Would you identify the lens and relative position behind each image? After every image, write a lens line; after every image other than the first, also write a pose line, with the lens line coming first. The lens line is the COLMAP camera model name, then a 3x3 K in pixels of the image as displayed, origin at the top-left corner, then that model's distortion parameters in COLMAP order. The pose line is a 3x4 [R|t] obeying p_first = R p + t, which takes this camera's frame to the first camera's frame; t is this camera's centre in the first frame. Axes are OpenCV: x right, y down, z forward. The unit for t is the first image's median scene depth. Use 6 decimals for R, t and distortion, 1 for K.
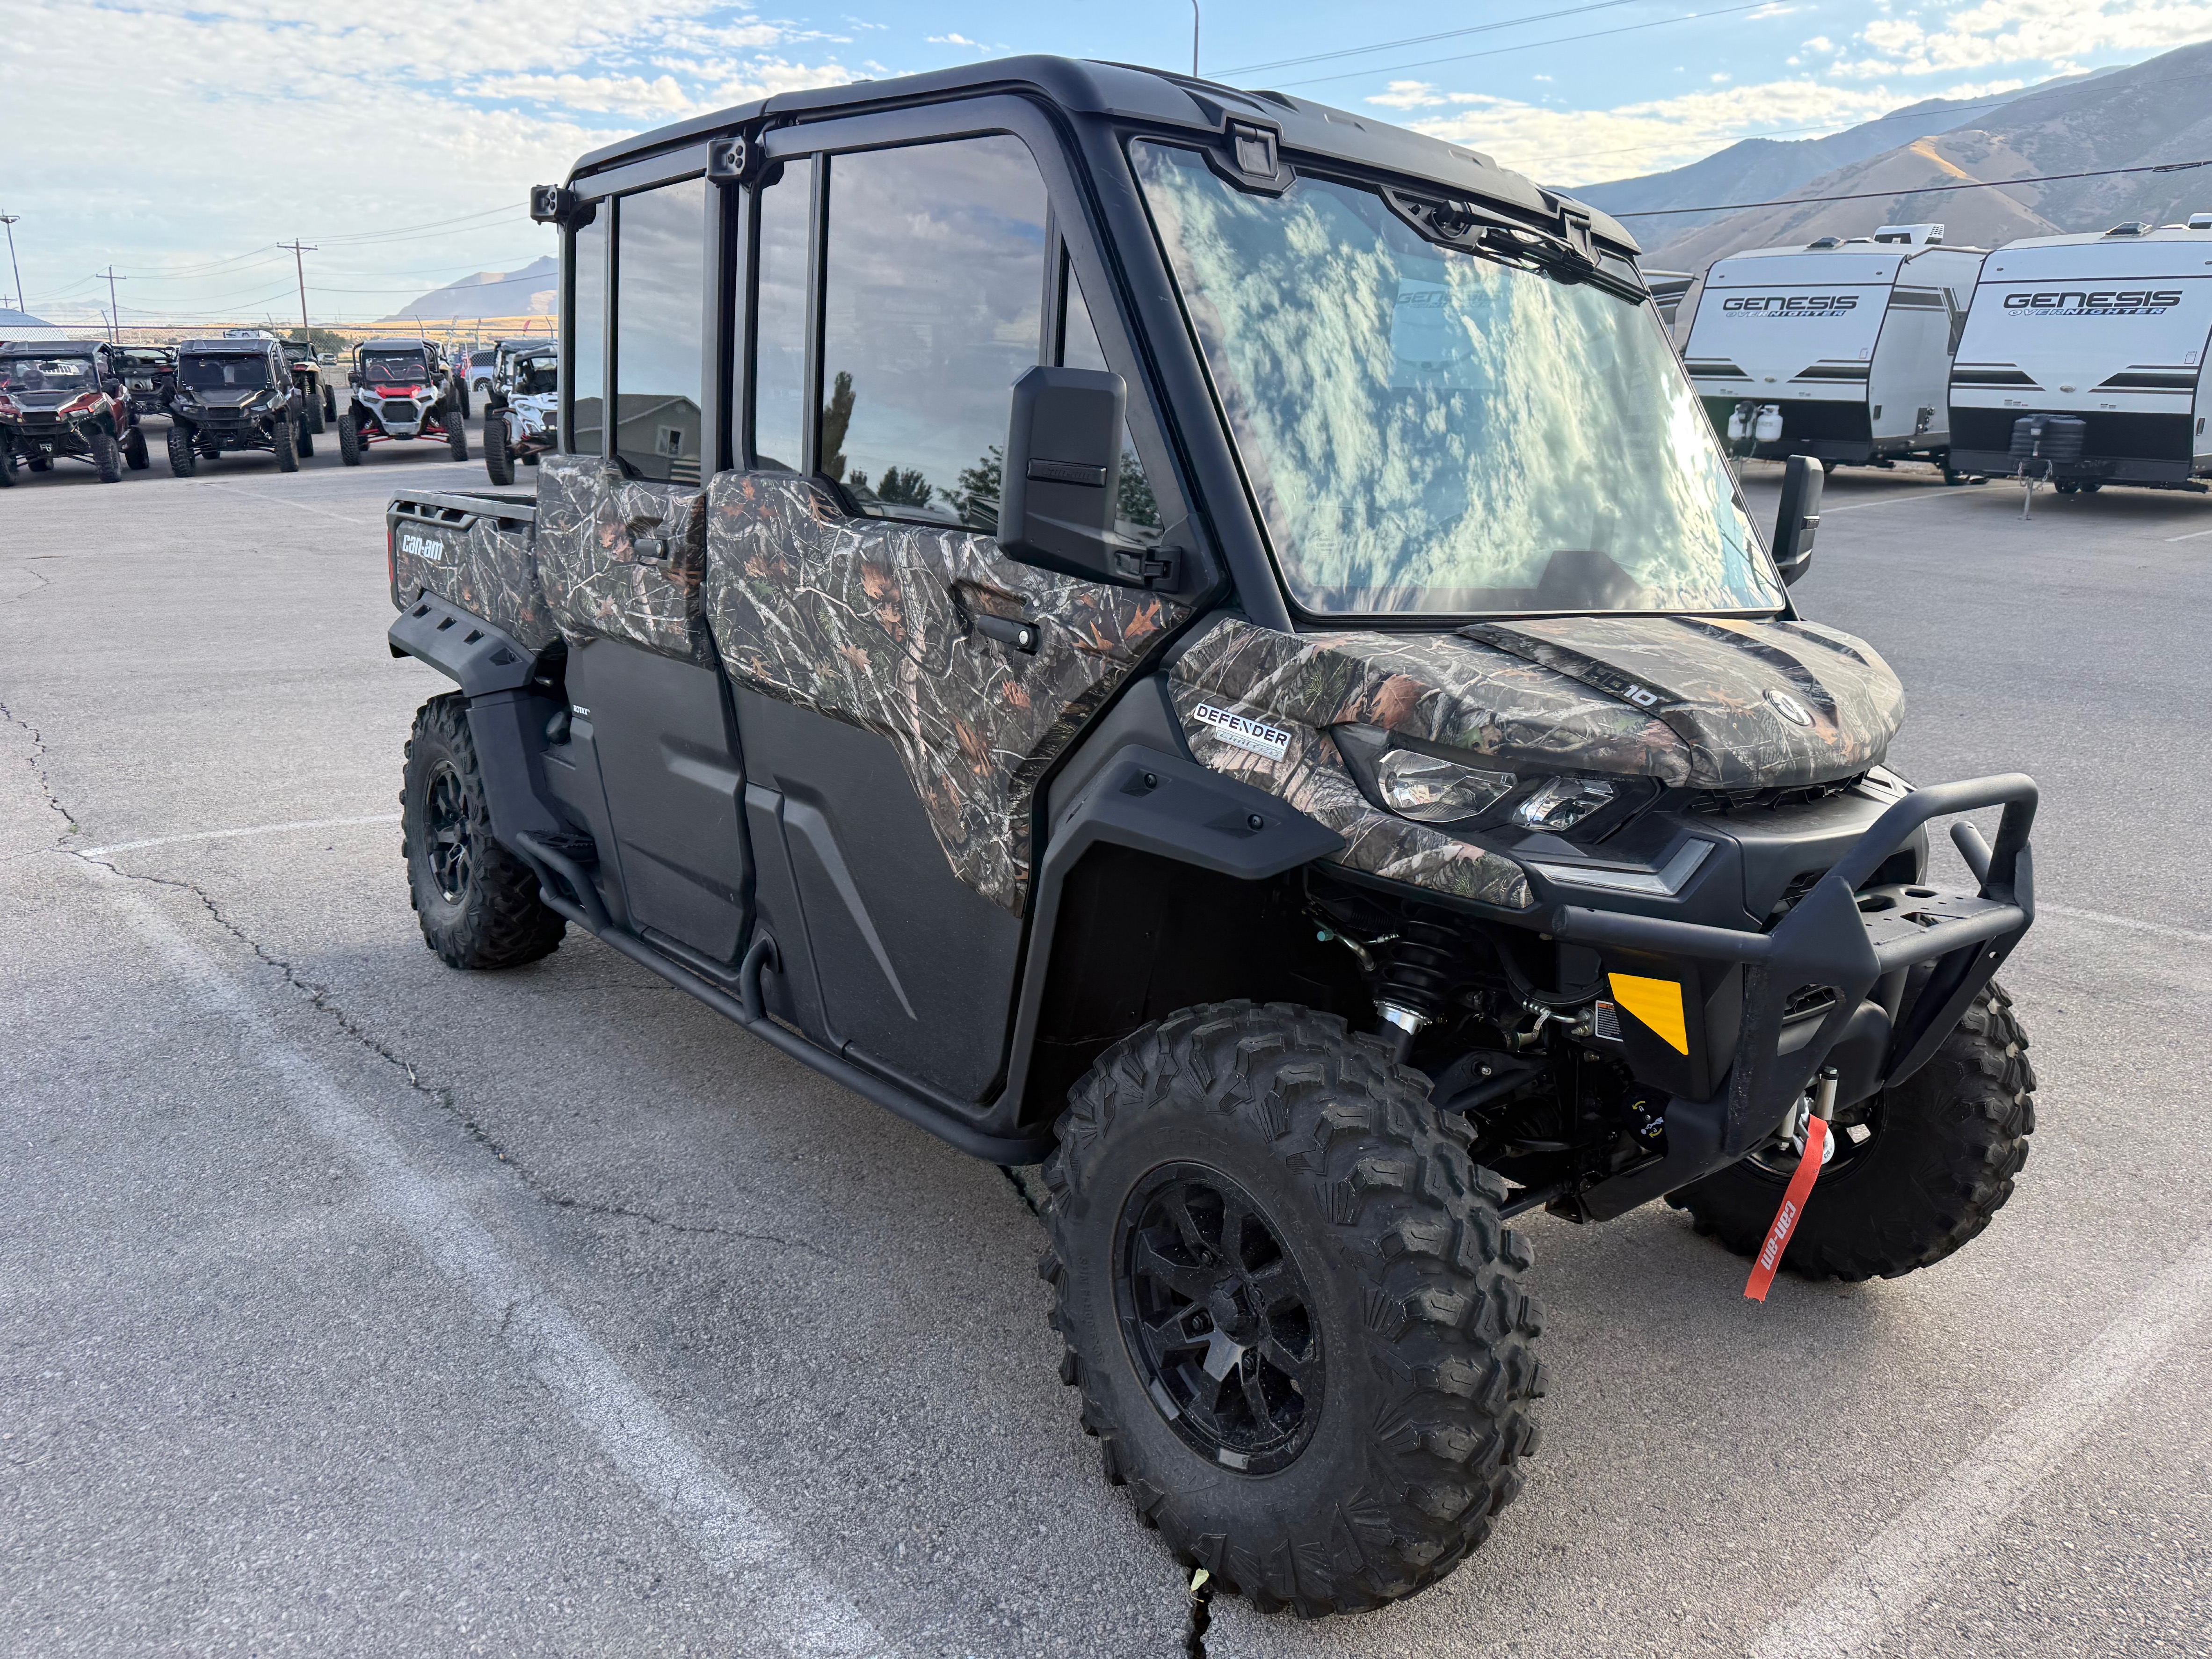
lens RADIAL K [[1549.3, 0, 1106.9], [0, 1549.3, 832.5], [0, 0, 1]] dist [0.019556, -0.016062]
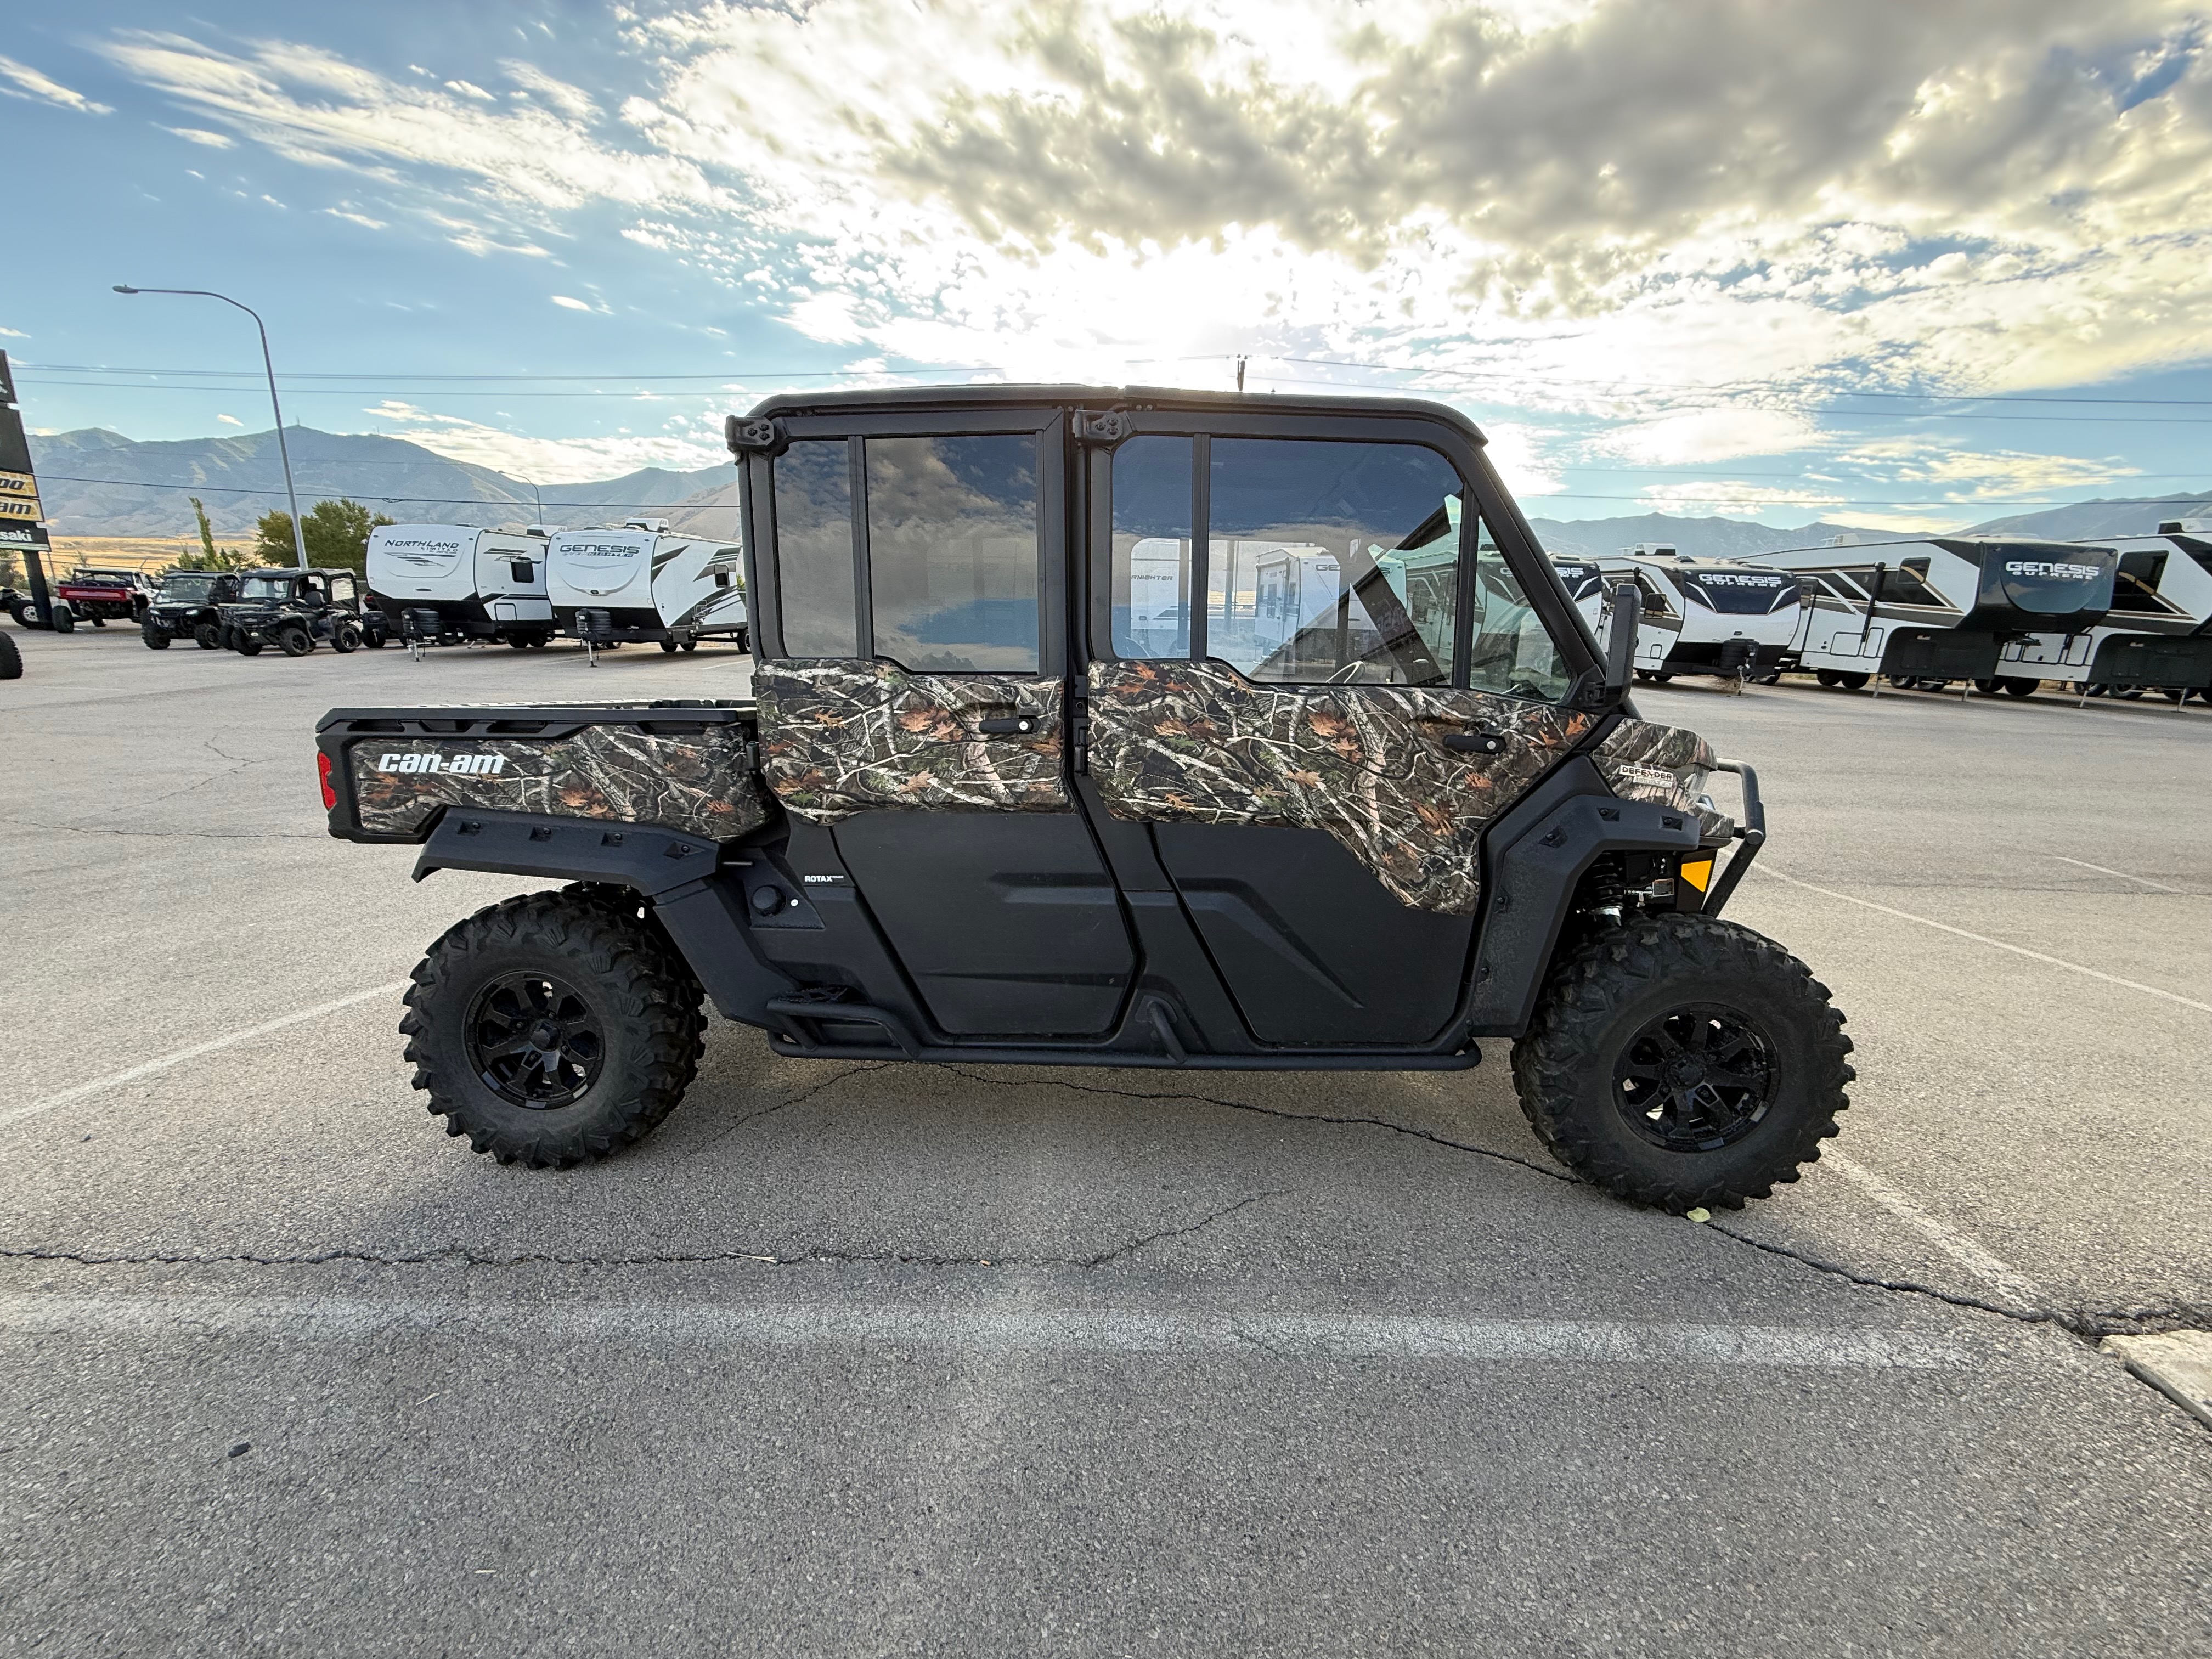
lens RADIAL K [[871.1, 0, 1108.4], [0, 871.1, 836.9], [0, 0, 1]] dist [-0.002606, 0.000487]
pose [[0.694328, -0.183996, 0.695740, -0.848999], [0.199288, 0.978115, 0.059789, -0.141749], [-0.691515, 0.097140, 0.715801, 0.531020]]
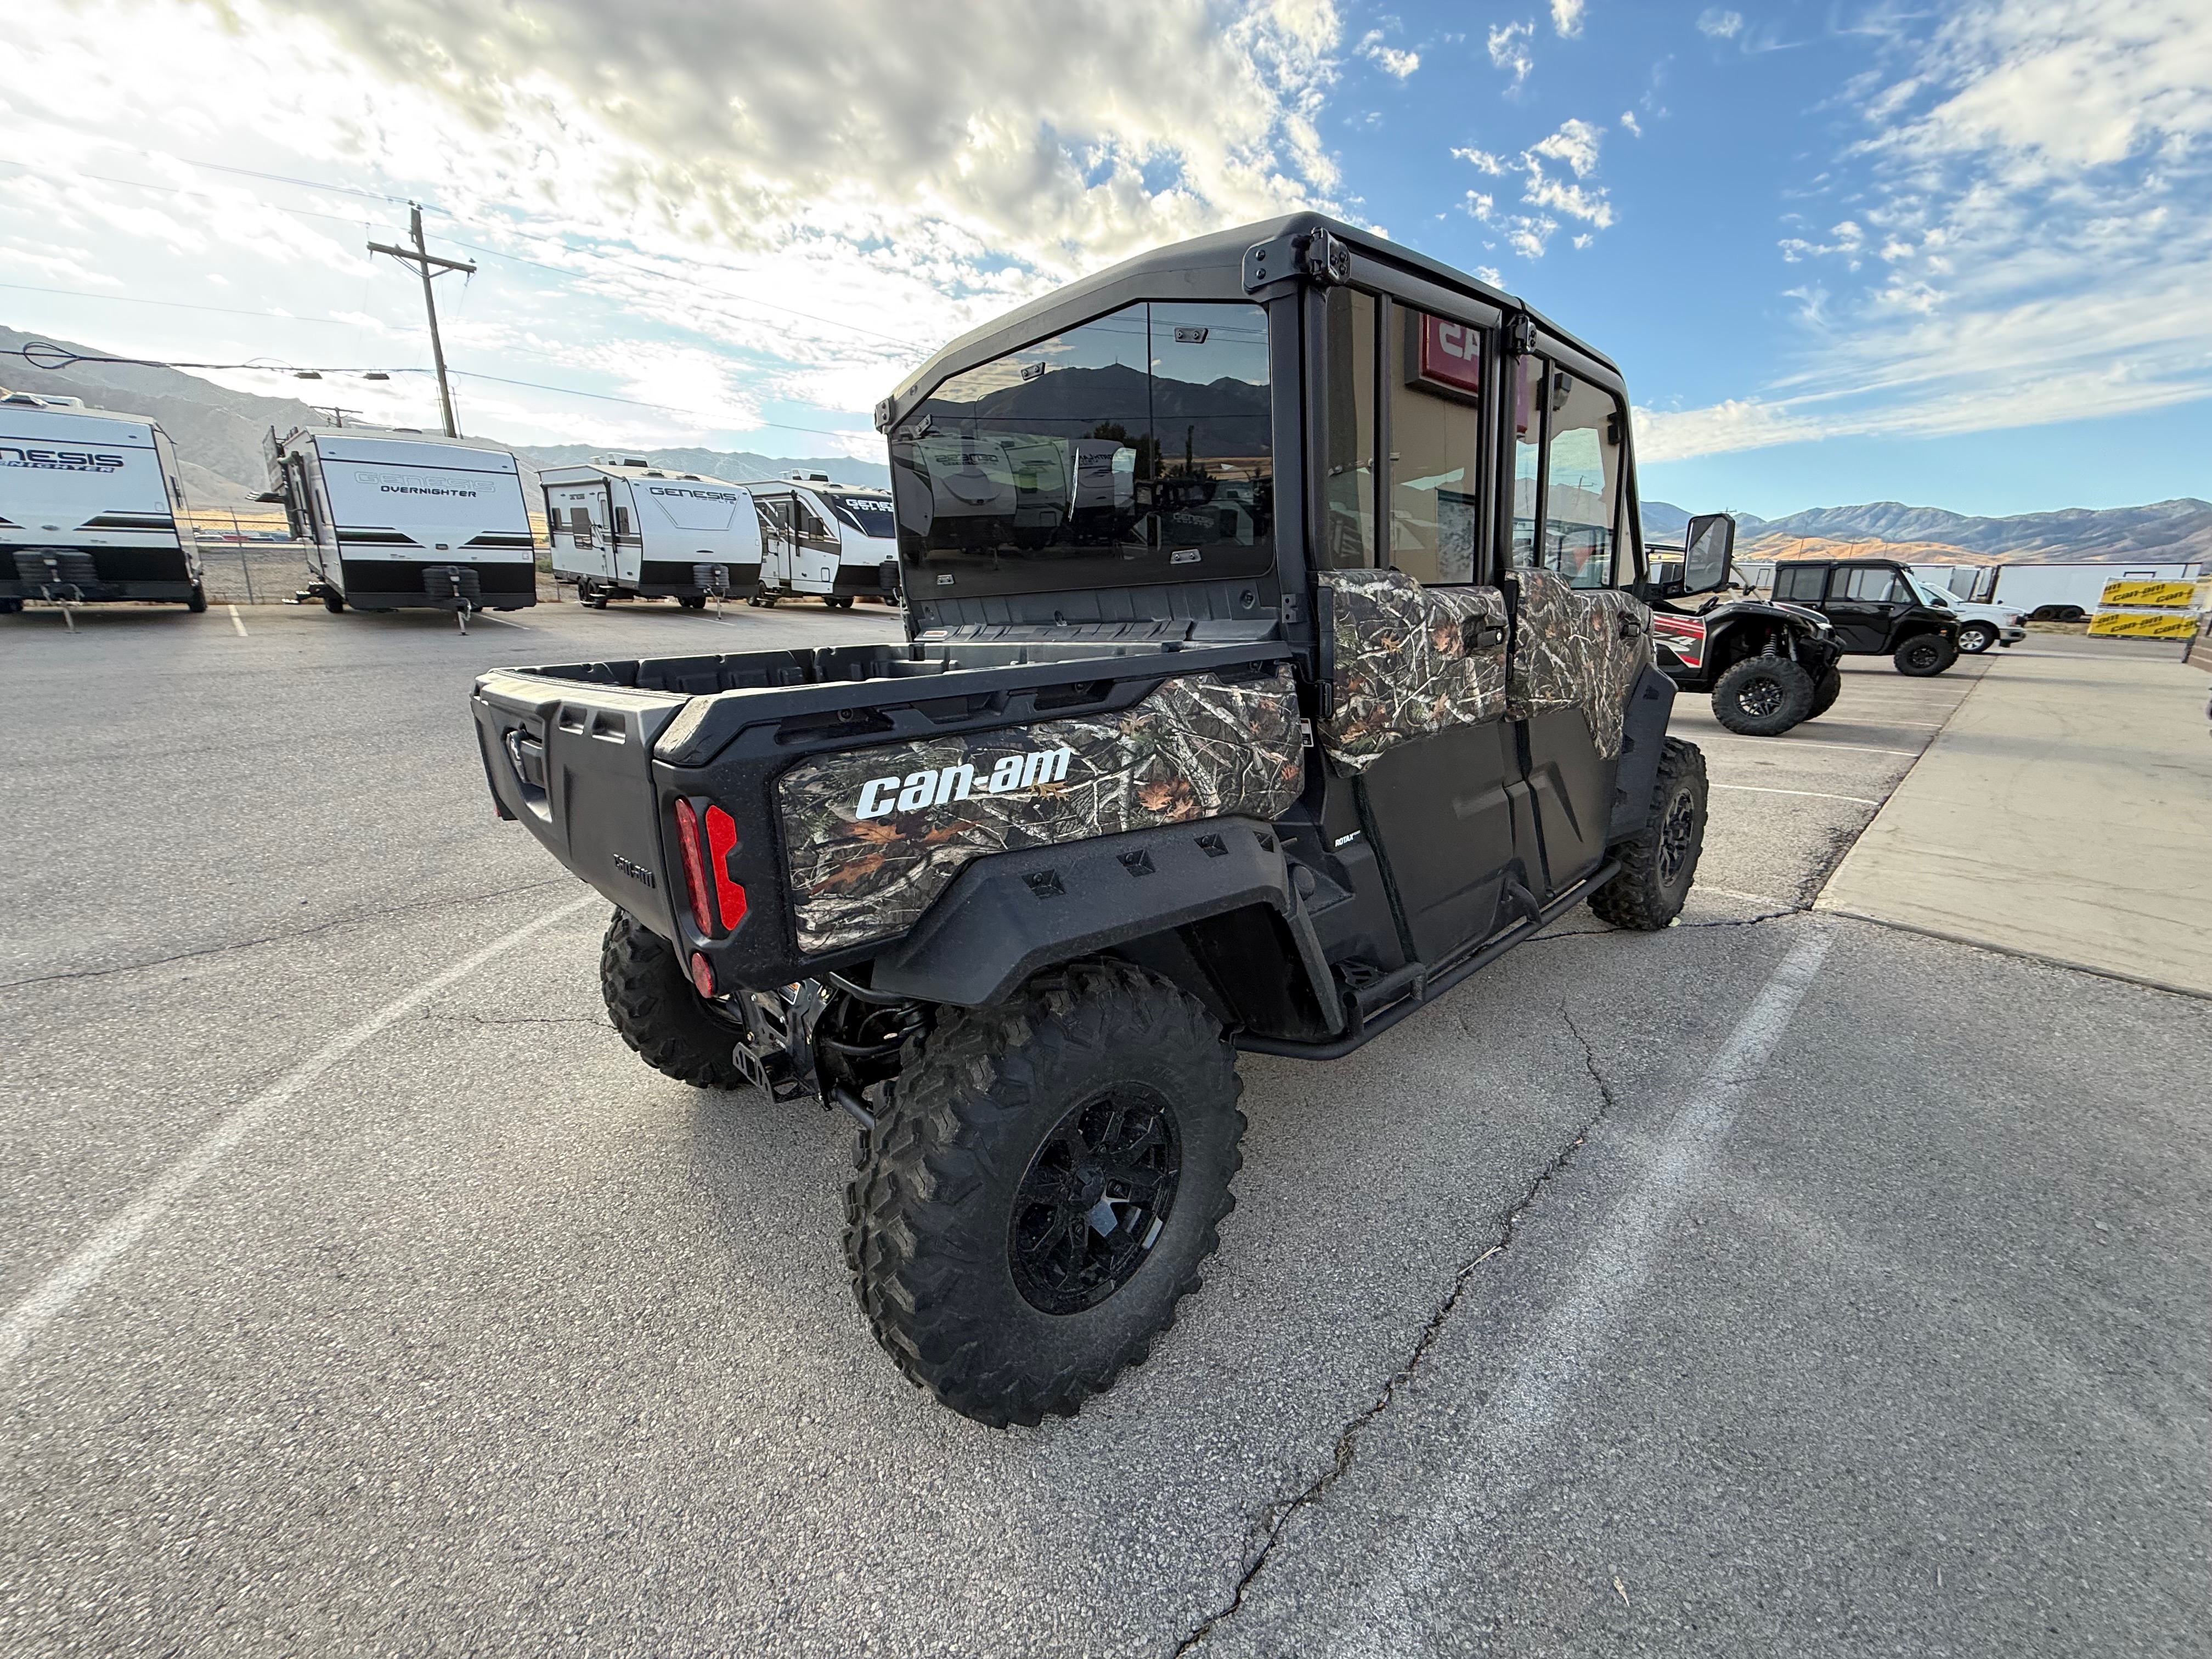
lens RADIAL K [[871.1, 0, 1093.7], [0, 871.1, 833.7], [0, 0, 1]] dist [-0.002606, 0.000487]
pose [[-0.027467, -0.313071, 0.949333, -1.132543], [0.262349, 0.914143, 0.309056, -0.387694], [-0.964582, 0.257546, 0.057025, 1.503794]]
